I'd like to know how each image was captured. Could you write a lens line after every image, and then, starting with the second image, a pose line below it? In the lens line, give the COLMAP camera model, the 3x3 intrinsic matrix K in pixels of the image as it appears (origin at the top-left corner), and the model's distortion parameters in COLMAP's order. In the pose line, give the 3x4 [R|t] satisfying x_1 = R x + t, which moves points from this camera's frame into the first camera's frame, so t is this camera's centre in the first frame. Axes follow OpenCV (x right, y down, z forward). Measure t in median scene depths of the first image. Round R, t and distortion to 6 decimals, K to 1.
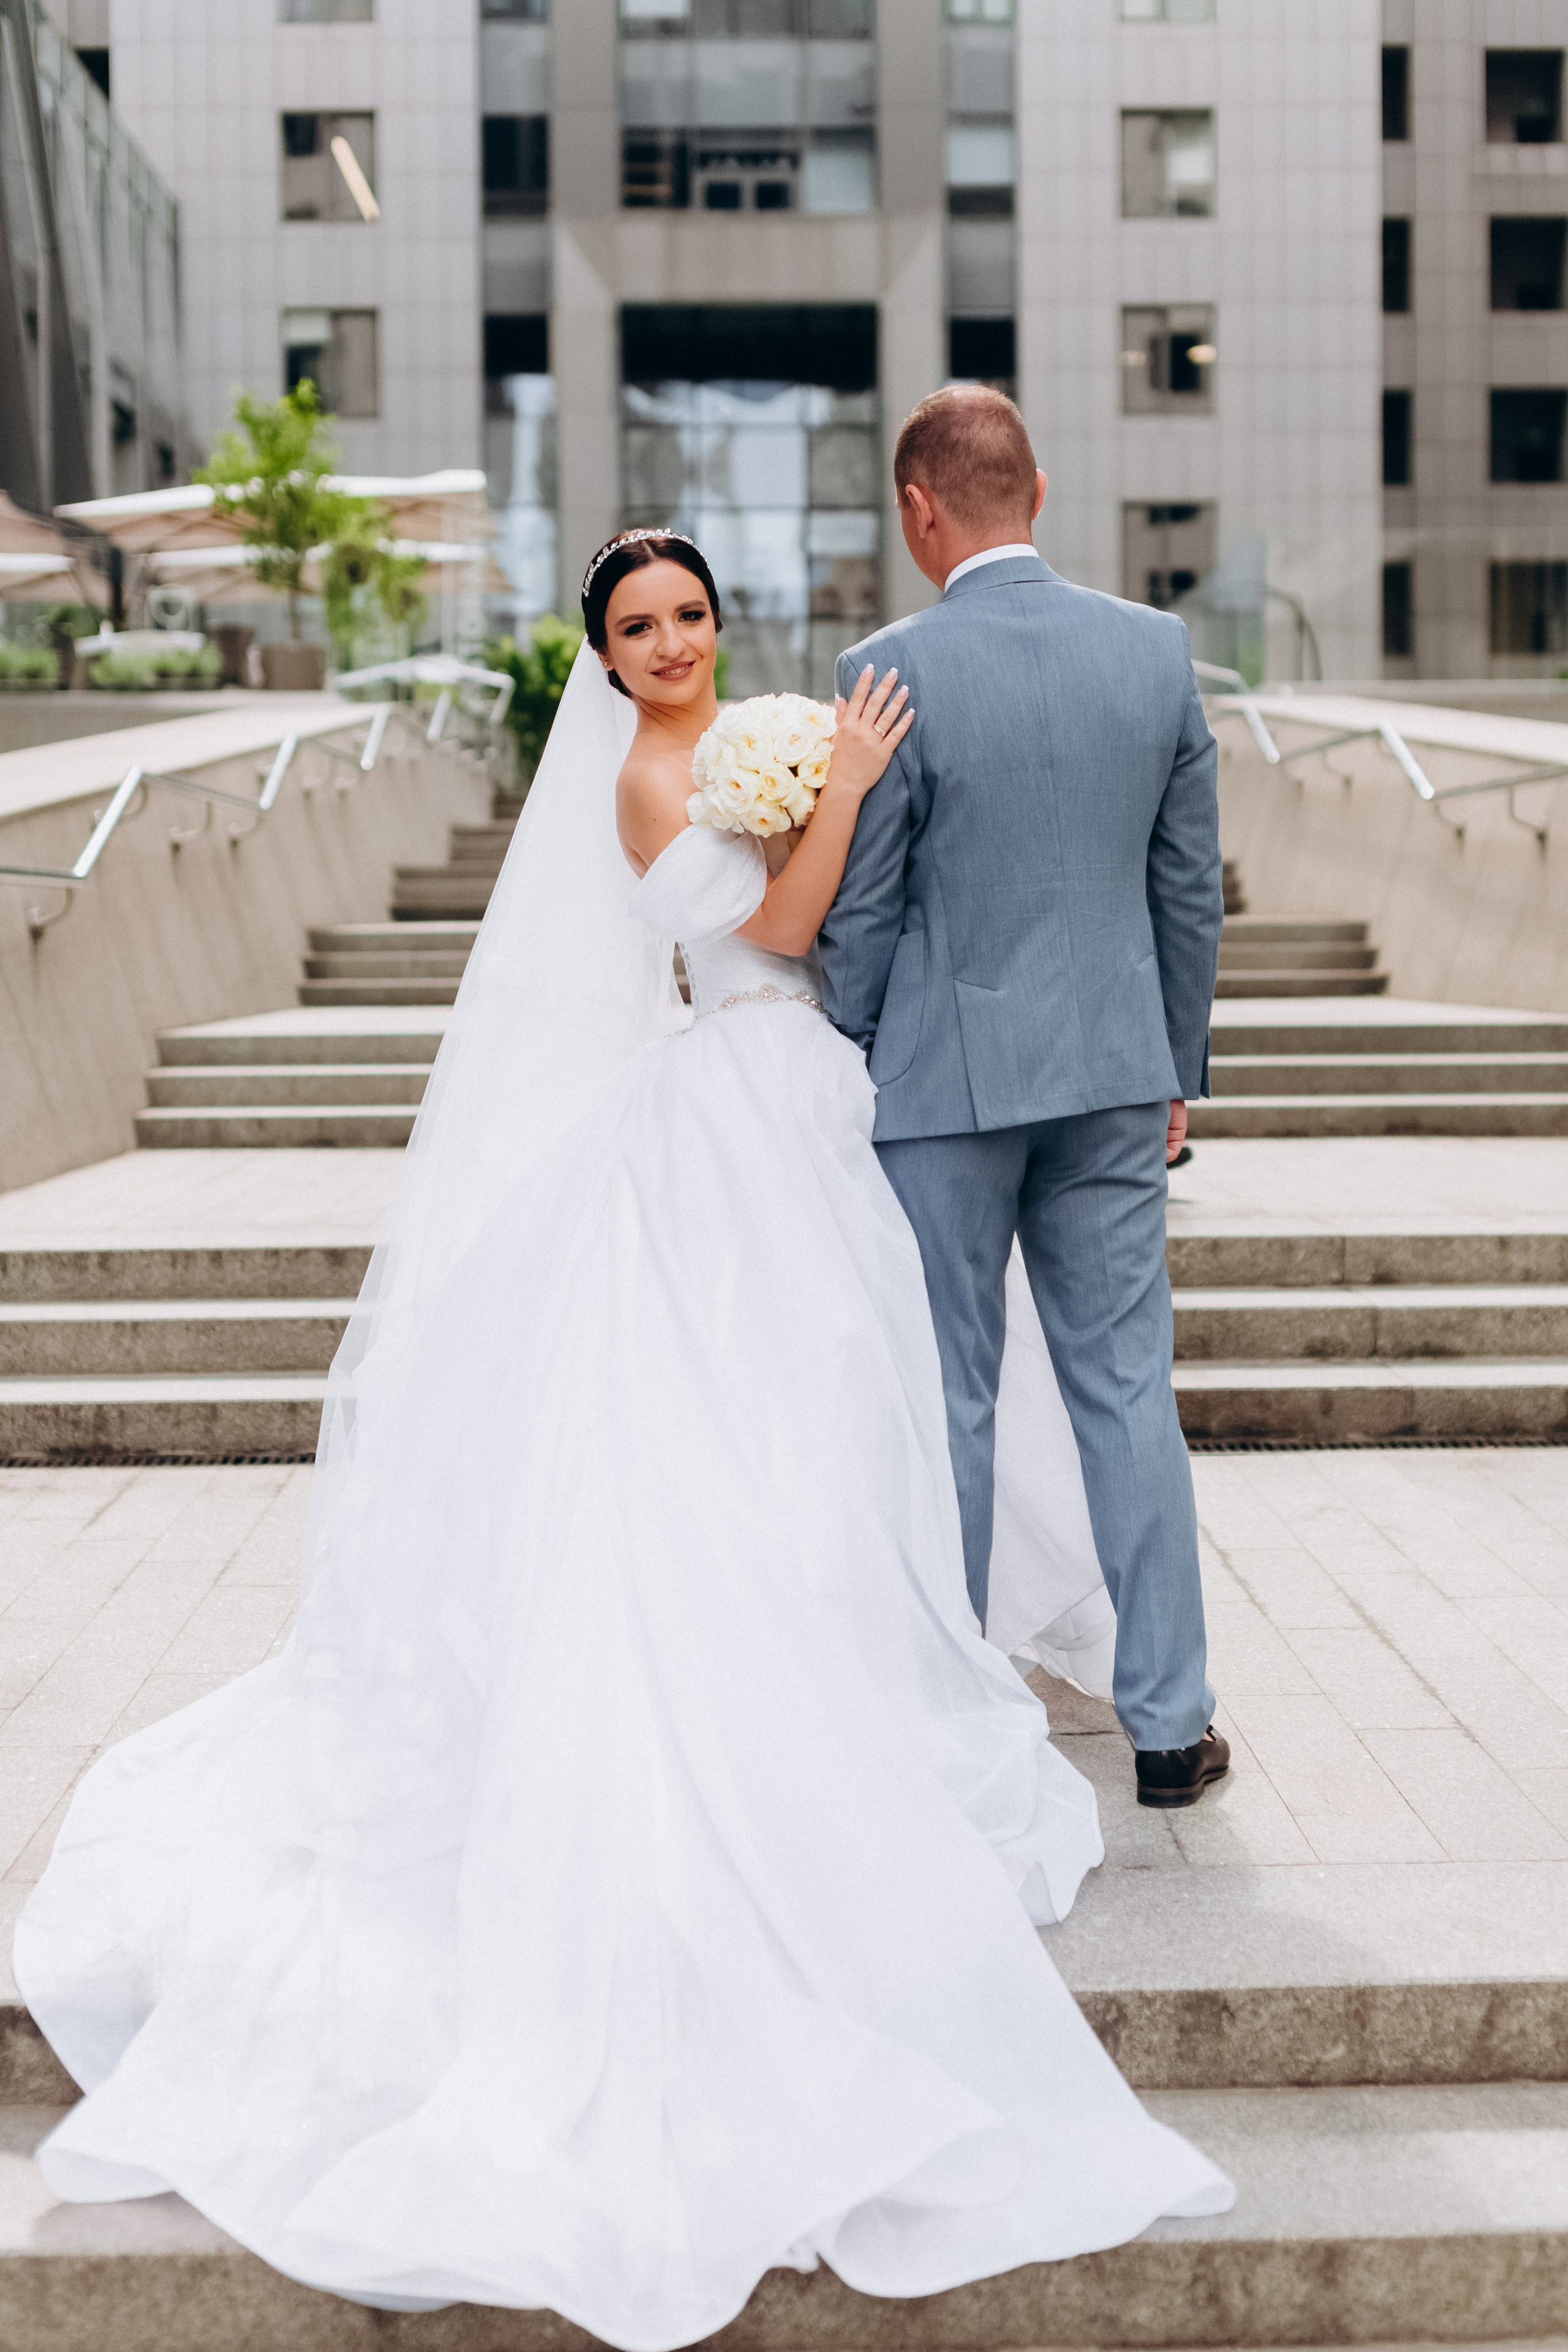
lens RADIAL K [[3243.4, 0, 784.0], [0, 3243.4, 1176.0], [0, 0, 1]] dist [0.027656, -0.019655]
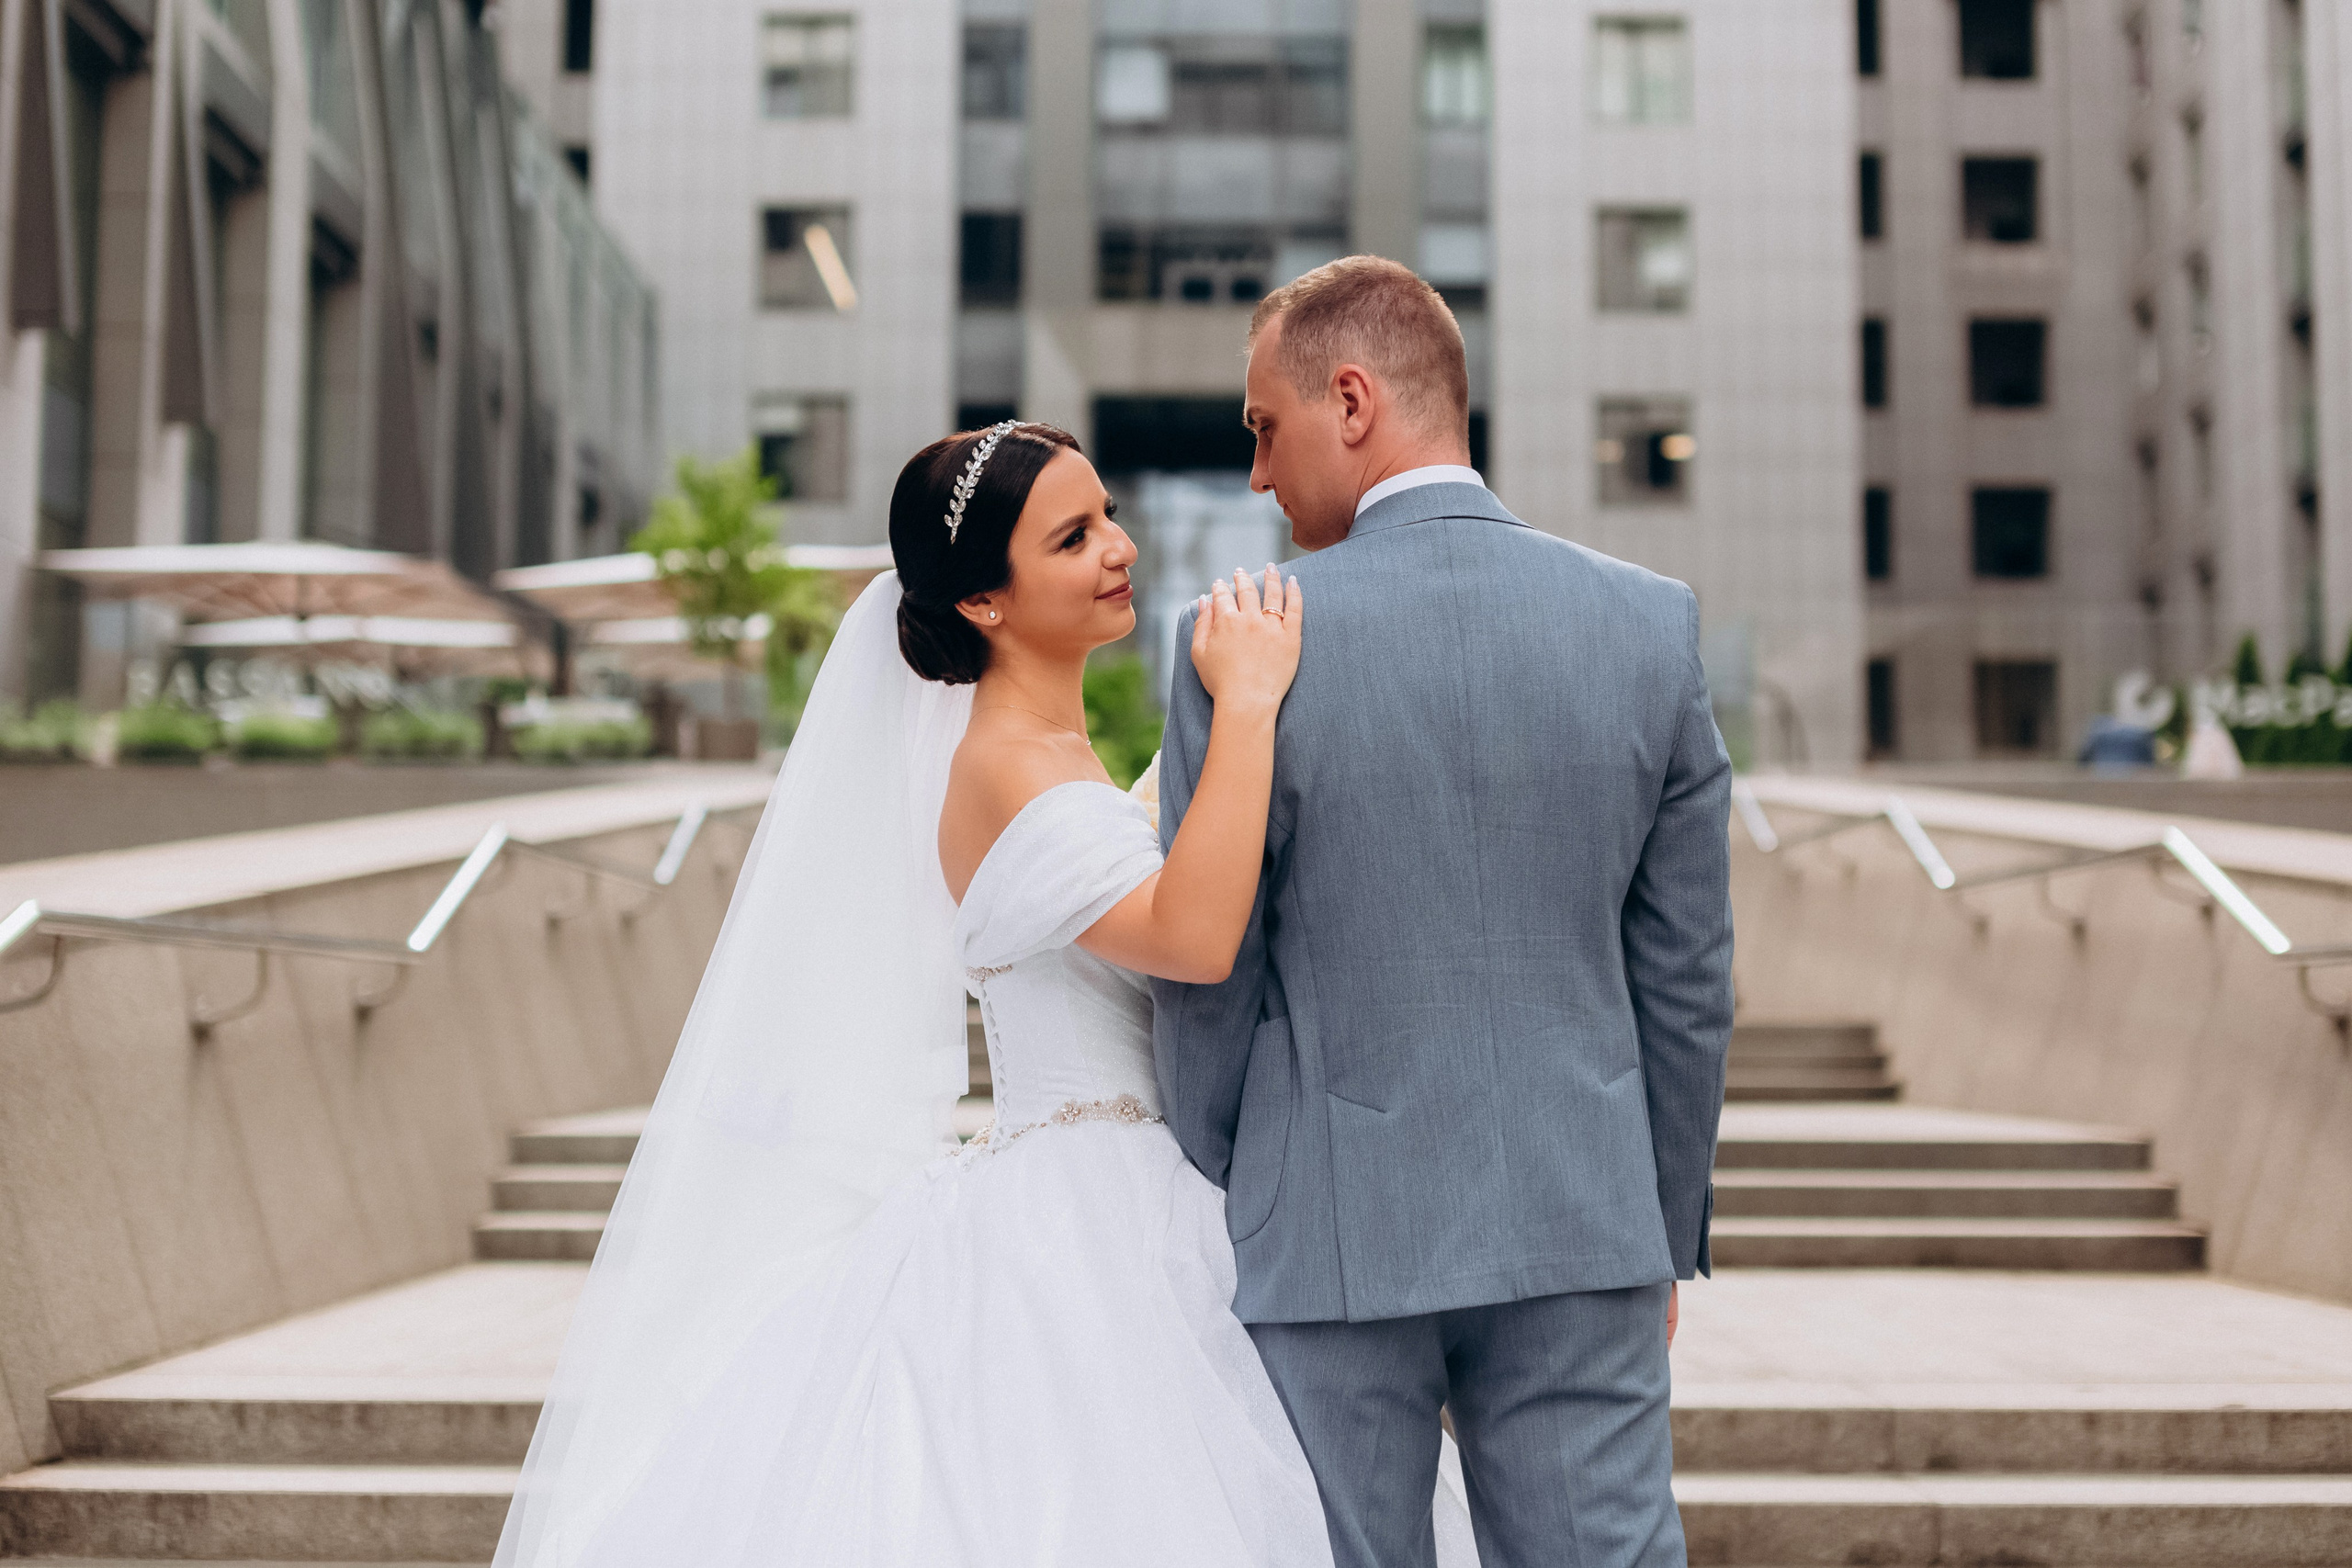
lens RADIAL K [[3321.8, 0, 1176.0], [0, 3321.8, 784.0], [0, 0, 1]] dist [0.006313, -0.015240]
pose [[0.999648, 0.011051, -0.024131, 0.003043], [-0.014481, 0.989033, -0.146985, -0.002499], [0.022242, 0.147283, 0.988844, 0.036172]]
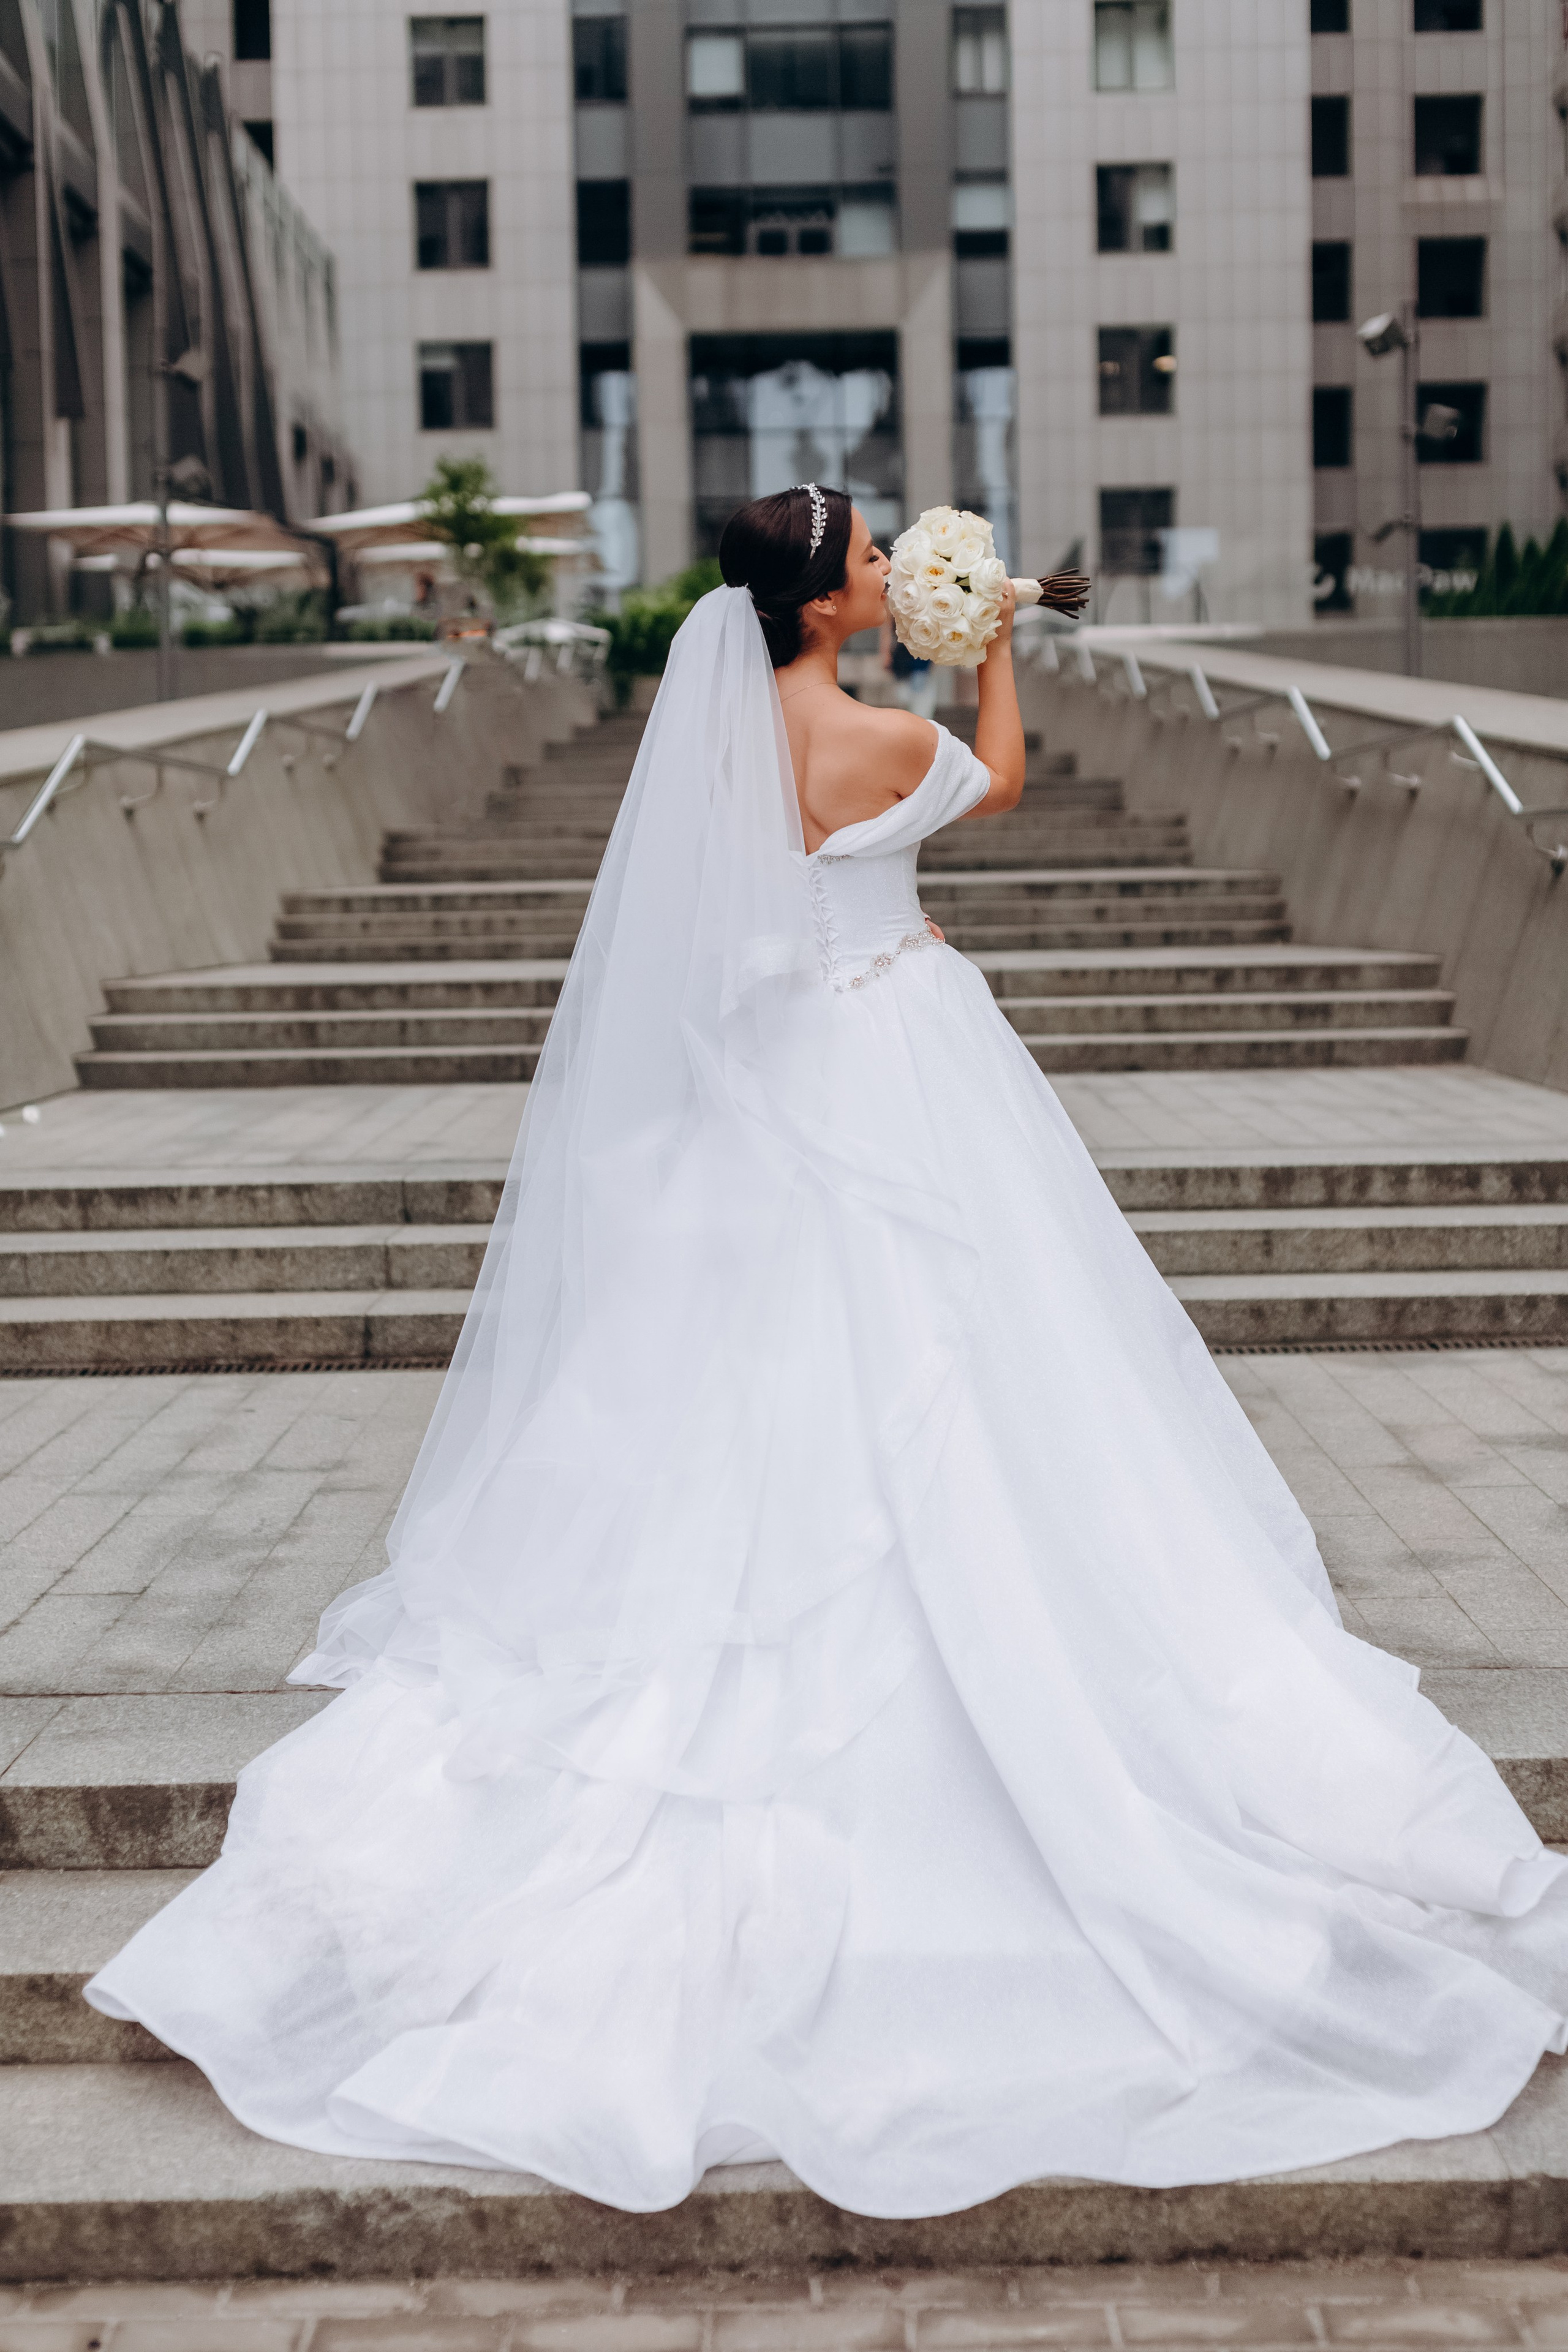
lens RADIAL K [[3243.4, 0, 784.0], [0, 3243.4, 1176.0], [0, 0, 1]] dist [0.027656, -0.019655]
pose [[0.999543, -0.009089, -0.028836, 0.054291], [0.009423, 0.999890, 0.011474, 0.113632], [0.028728, -0.011741, 0.999518, -0.704349]]
